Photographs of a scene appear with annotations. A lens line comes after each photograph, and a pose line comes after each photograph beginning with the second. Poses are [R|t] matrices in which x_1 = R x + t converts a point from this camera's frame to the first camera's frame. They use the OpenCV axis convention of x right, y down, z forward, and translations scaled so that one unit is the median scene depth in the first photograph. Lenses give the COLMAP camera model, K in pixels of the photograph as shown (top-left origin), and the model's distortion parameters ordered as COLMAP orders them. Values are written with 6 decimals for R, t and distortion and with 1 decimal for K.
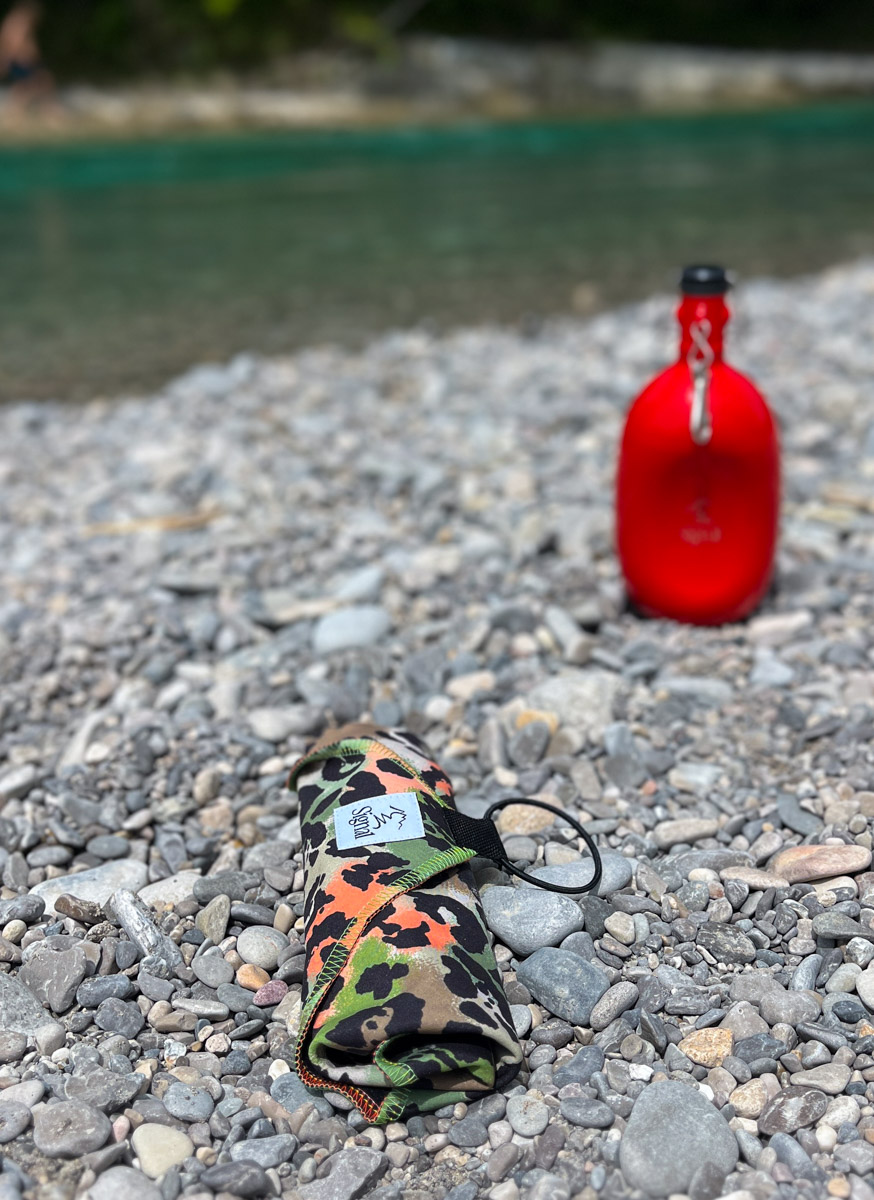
lens RADIAL K [[1482.1, 0, 439.8], [0, 1482.1, 602.4], [0, 0, 1]] dist [0.090536, 0.000000]
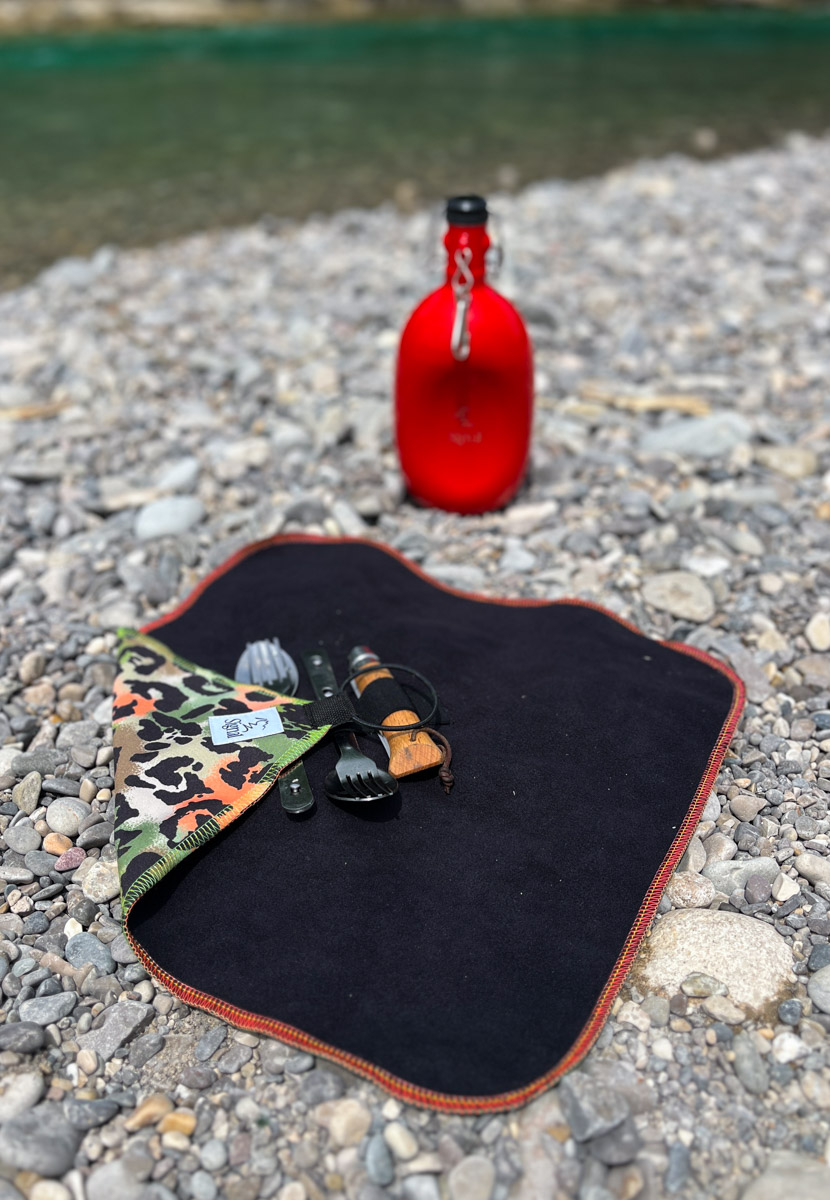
lens RADIAL K [[1143.3, 0, 413.3], [0, 1143.3, 598.5], [0, 0, 1]] dist [0.018677, 0.000000]
pose [[0.998831, -0.012645, 0.046659, 0.091074], [0.004368, 0.984844, 0.173386, -0.076055], [-0.048144, -0.172980, 0.983748, 0.096835]]
